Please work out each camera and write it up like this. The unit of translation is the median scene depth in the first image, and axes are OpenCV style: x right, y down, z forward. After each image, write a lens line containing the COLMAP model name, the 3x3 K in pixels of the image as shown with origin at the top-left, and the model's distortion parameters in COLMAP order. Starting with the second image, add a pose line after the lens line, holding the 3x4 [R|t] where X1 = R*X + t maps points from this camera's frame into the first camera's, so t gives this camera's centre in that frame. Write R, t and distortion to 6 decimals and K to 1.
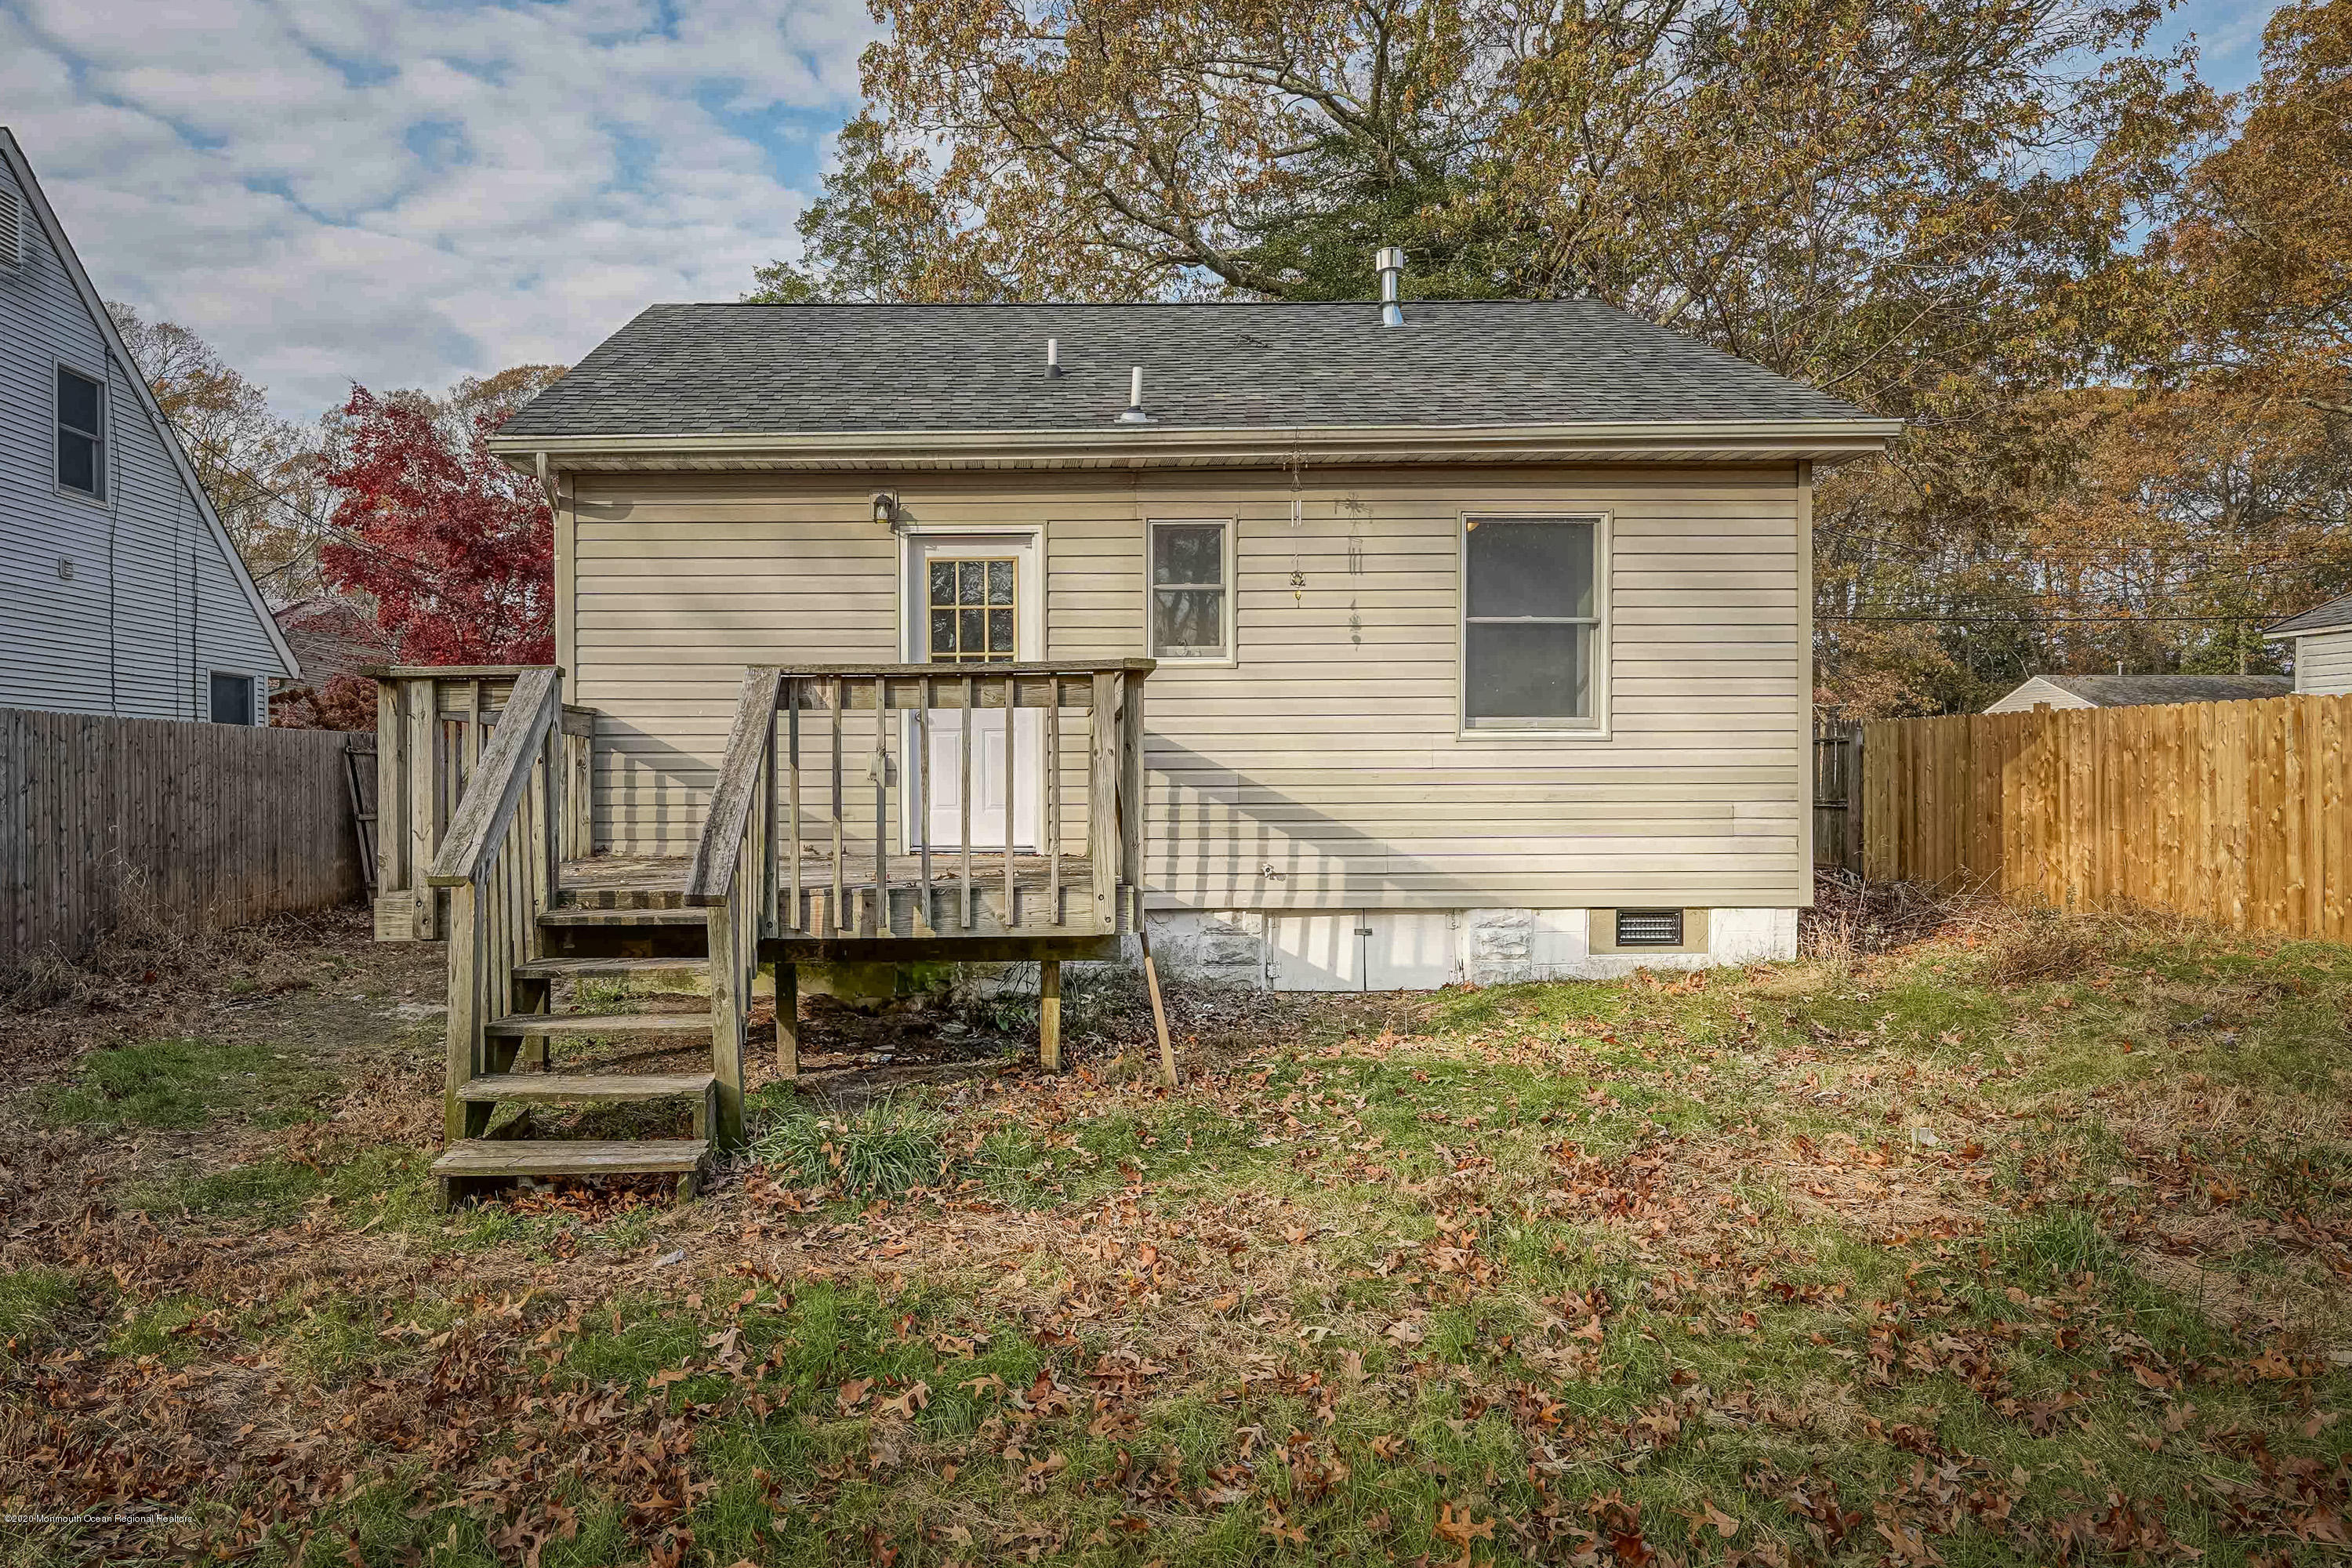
lens RADIAL K [[1369.2, 0, 1165.4], [0, 1369.2, 801.7], [0, 0, 1]] dist [-0.021034, -0.000088]
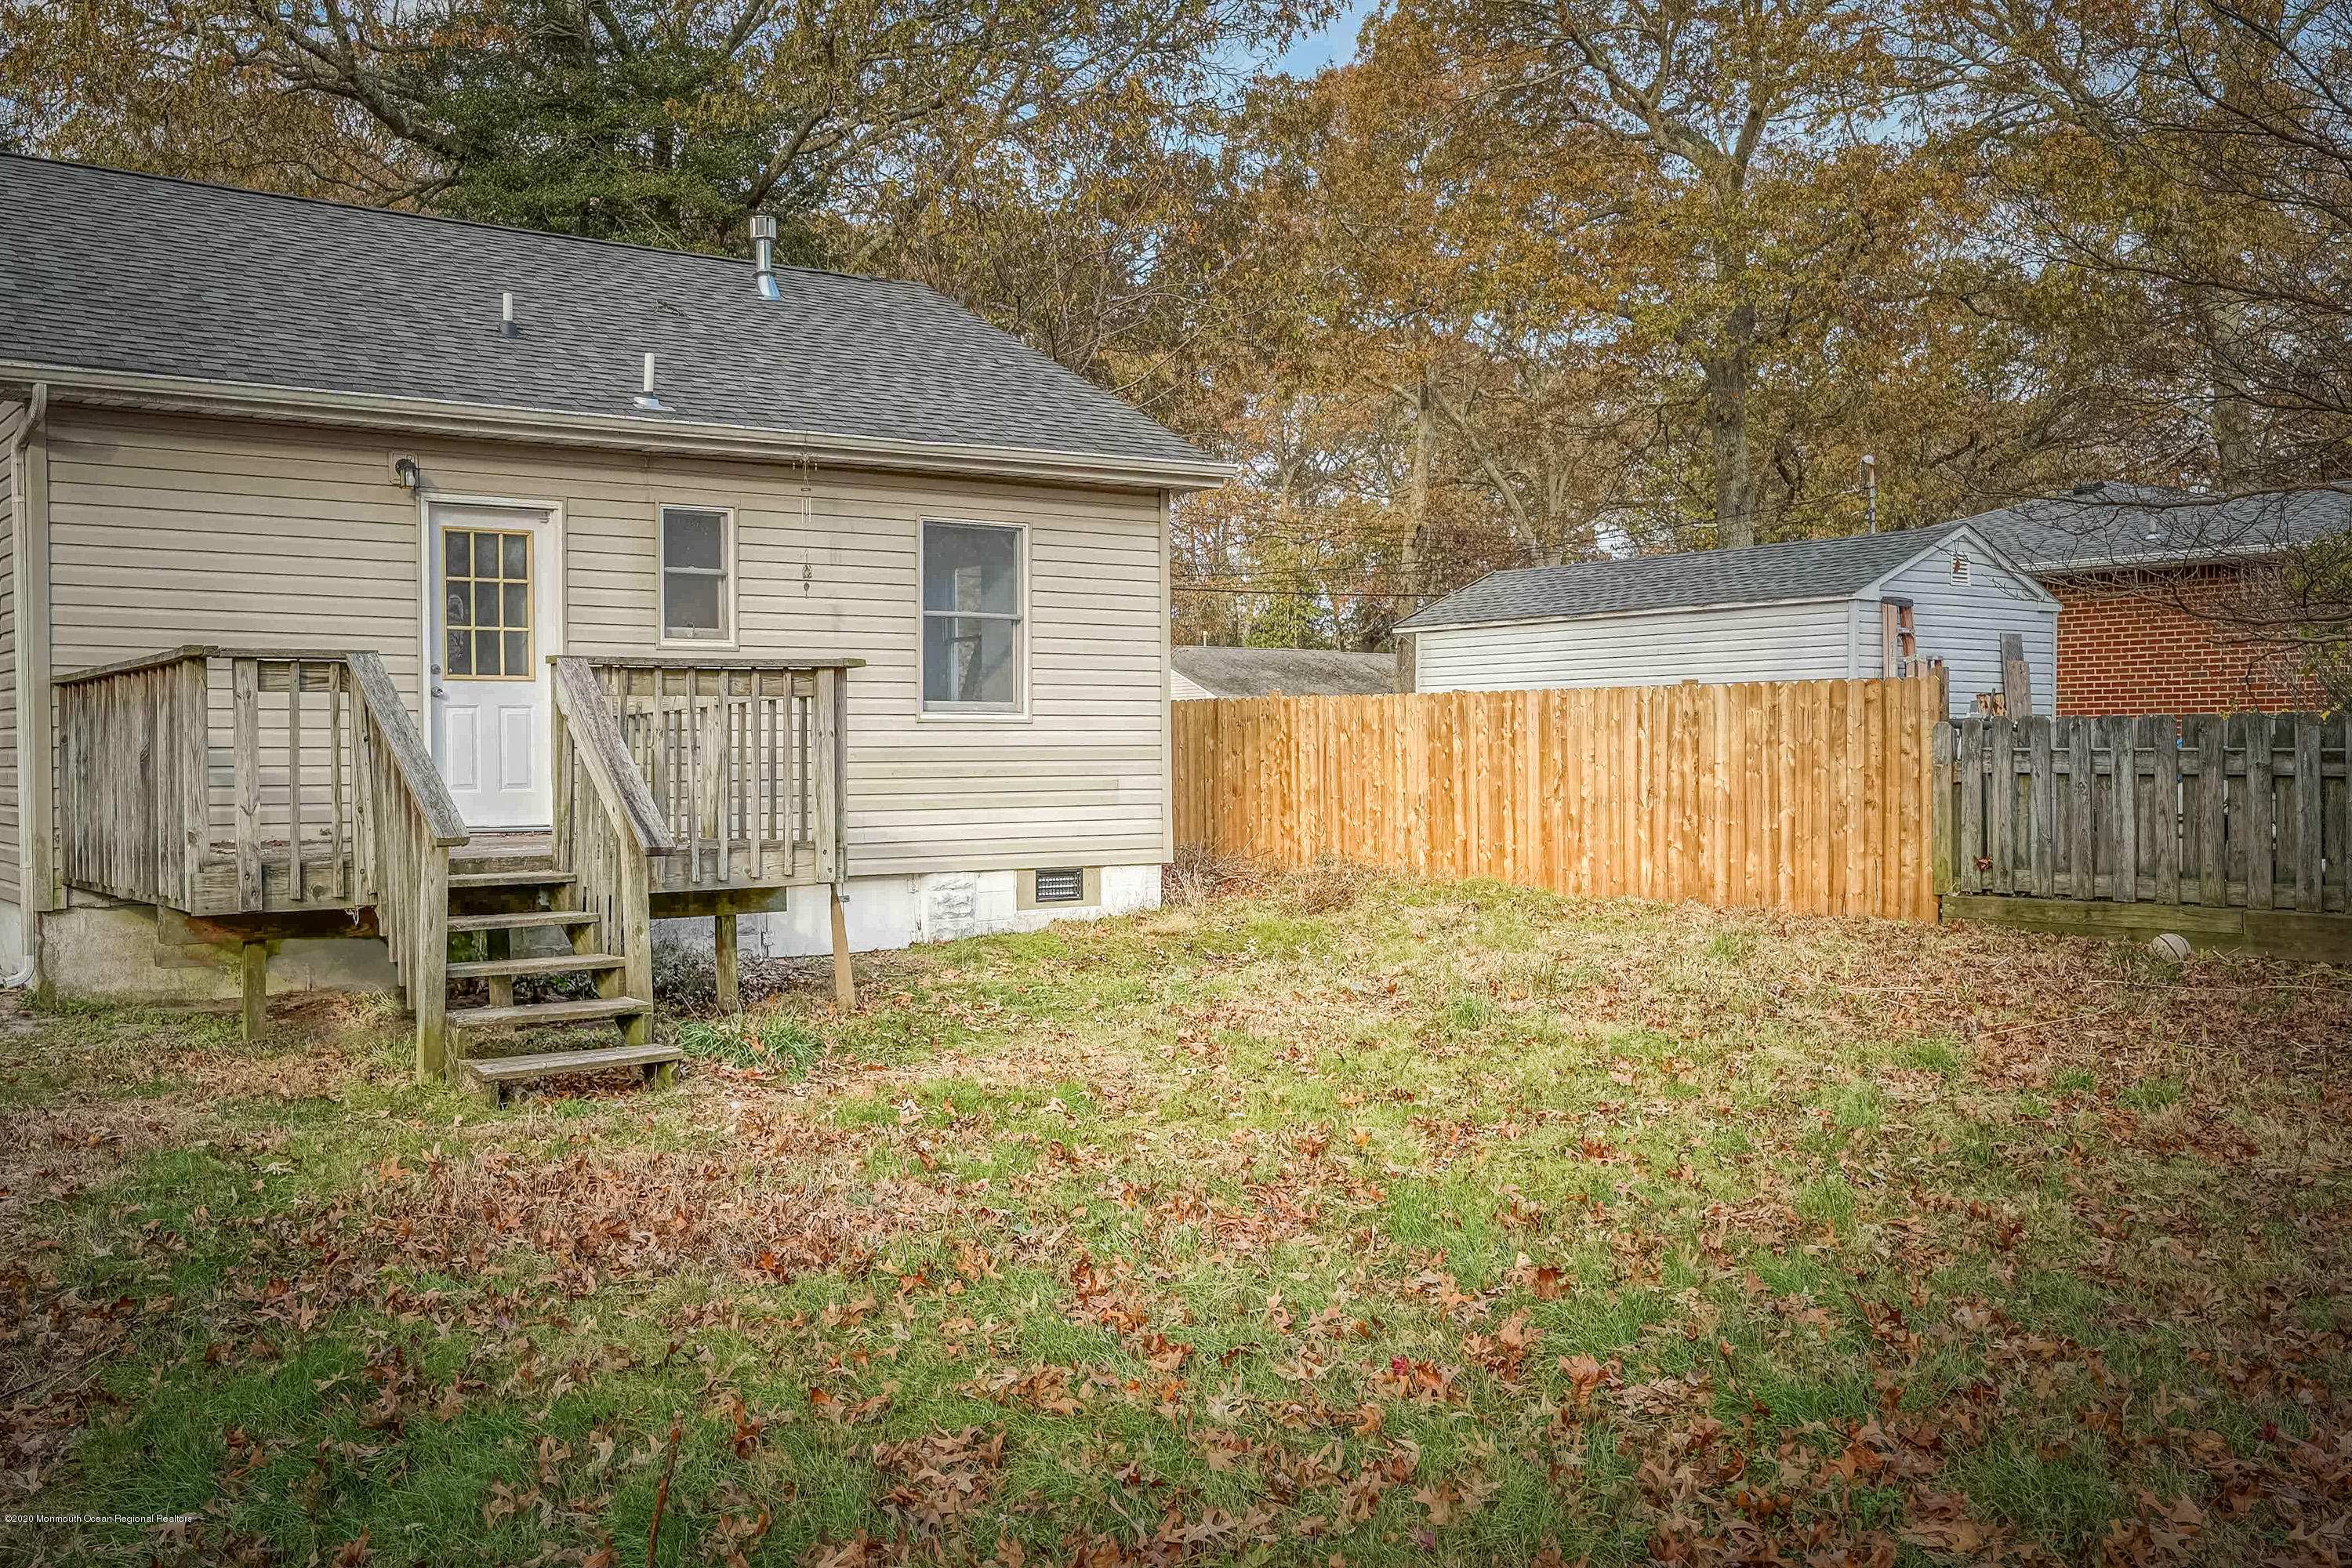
lens RADIAL K [[2371.6, 0, 1176.0], [0, 2371.6, 784.0], [0, 0, 1]] dist [0.007923, 0.008170]
pose [[0.779018, -0.008493, 0.626944, -0.821457], [0.014236, 0.999890, -0.004145, 0.016600], [-0.626840, 0.012155, 0.779053, -0.619281]]
